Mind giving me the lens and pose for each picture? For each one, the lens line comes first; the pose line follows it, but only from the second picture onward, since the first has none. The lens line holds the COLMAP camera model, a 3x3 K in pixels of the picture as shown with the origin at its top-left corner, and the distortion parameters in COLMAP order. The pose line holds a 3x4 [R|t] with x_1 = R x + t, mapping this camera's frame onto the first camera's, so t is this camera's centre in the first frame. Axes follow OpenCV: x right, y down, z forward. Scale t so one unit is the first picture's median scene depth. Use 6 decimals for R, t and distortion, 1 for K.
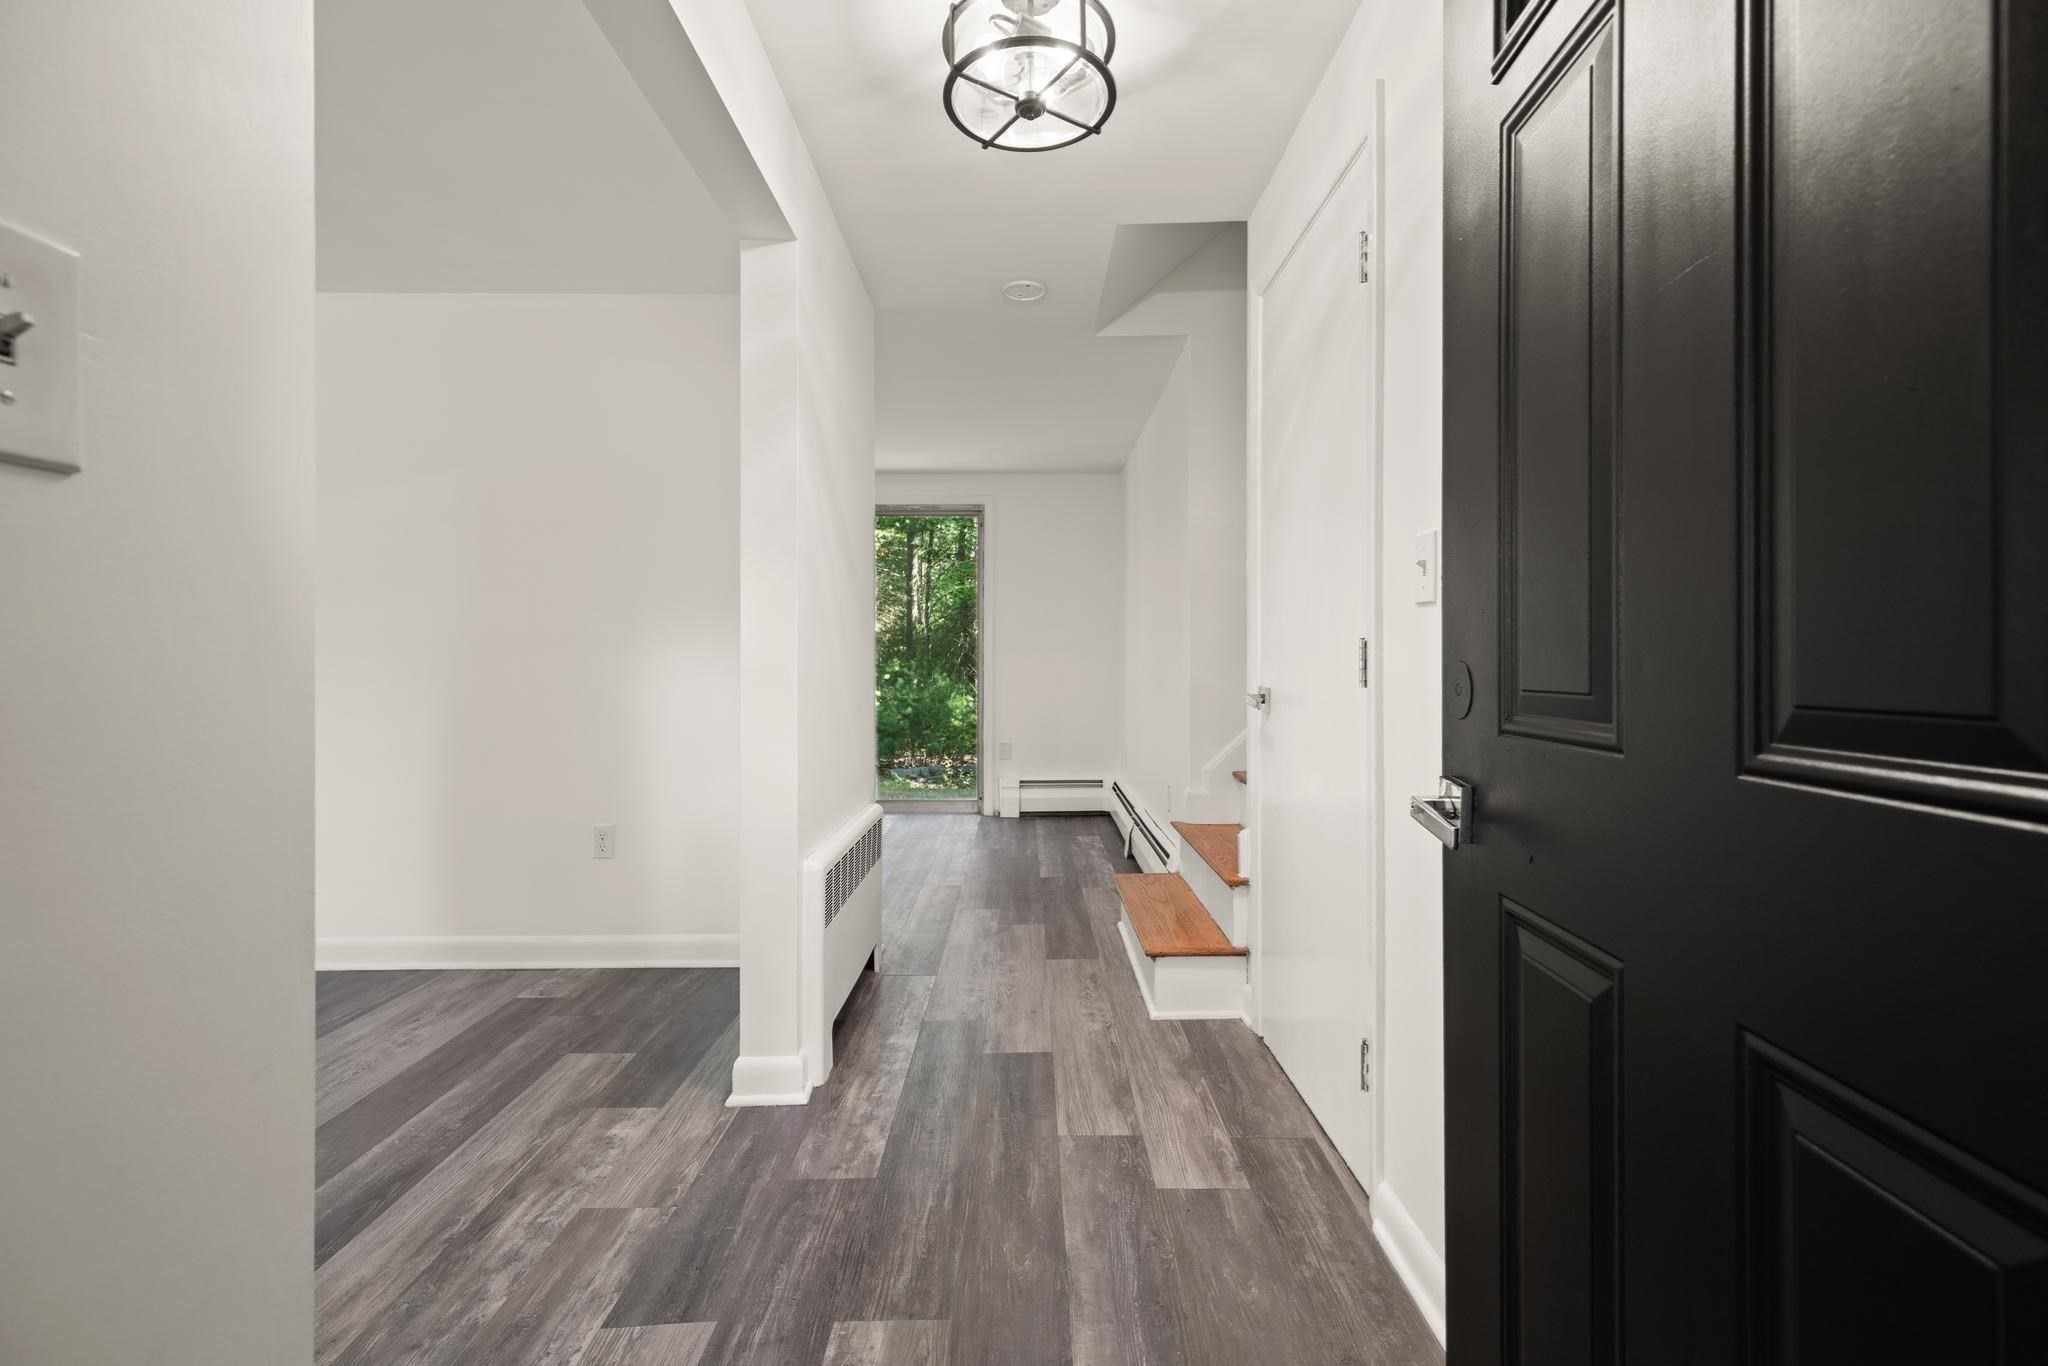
lens RADIAL K [[927.4, 0, 1024.8], [0, 927.4, 668.8], [0, 0, 1]] dist [0.009461, -0.002413]
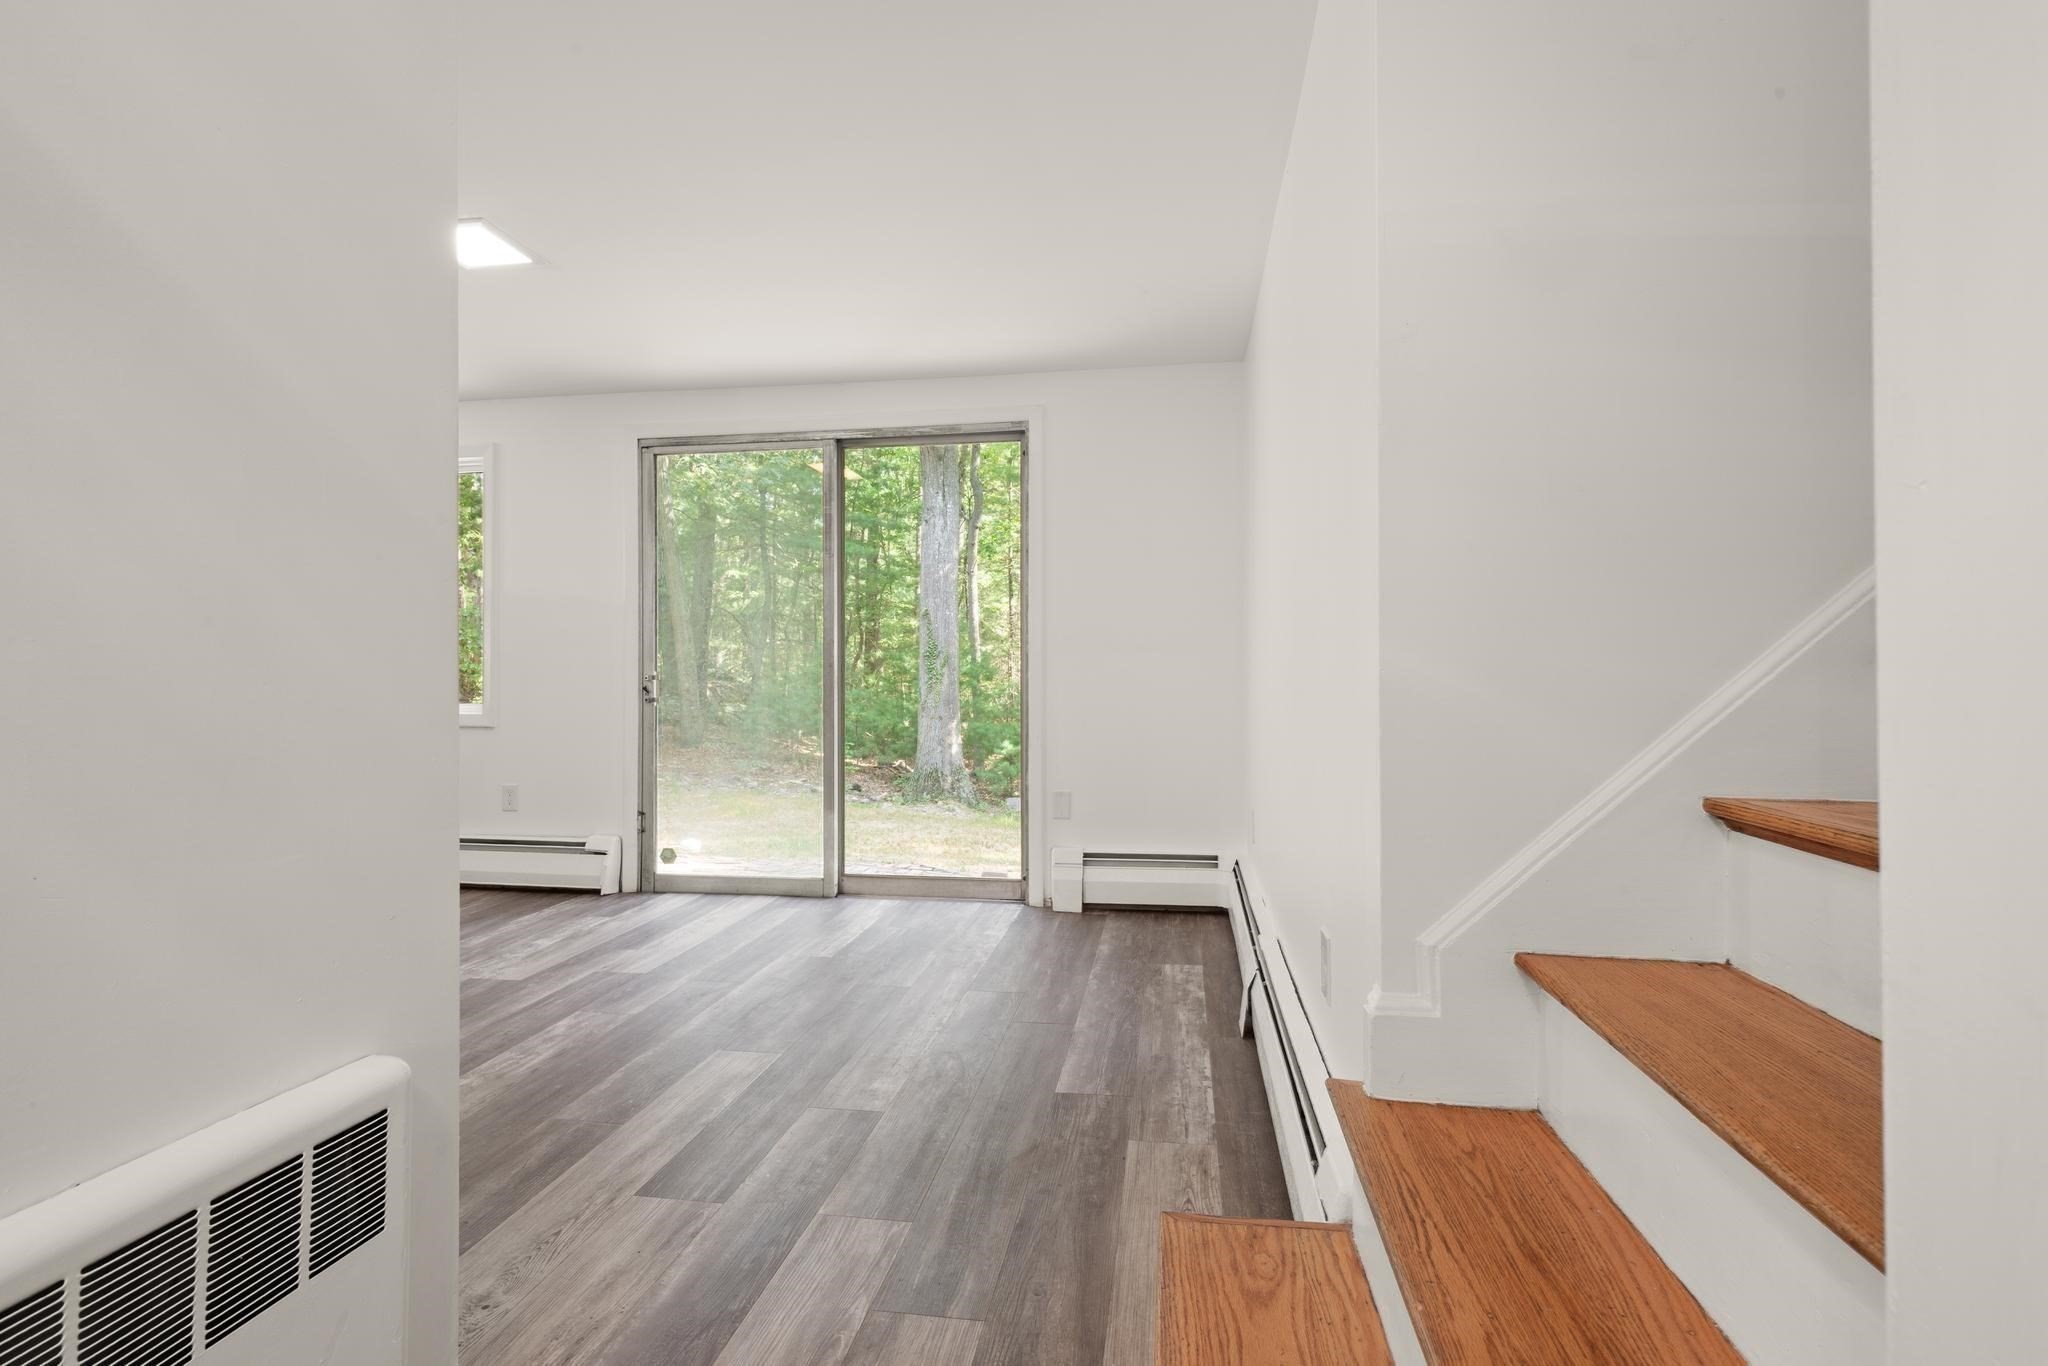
lens RADIAL K [[927.4, 0, 1028.2], [0, 927.4, 663.7], [0, 0, 1]] dist [0.009461, -0.002413]
pose [[0.987167, 0.004659, -0.159624, 0.058443], [-0.008612, 0.999673, -0.024085, 0.006709], [0.159460, 0.025151, 0.986884, 0.367183]]
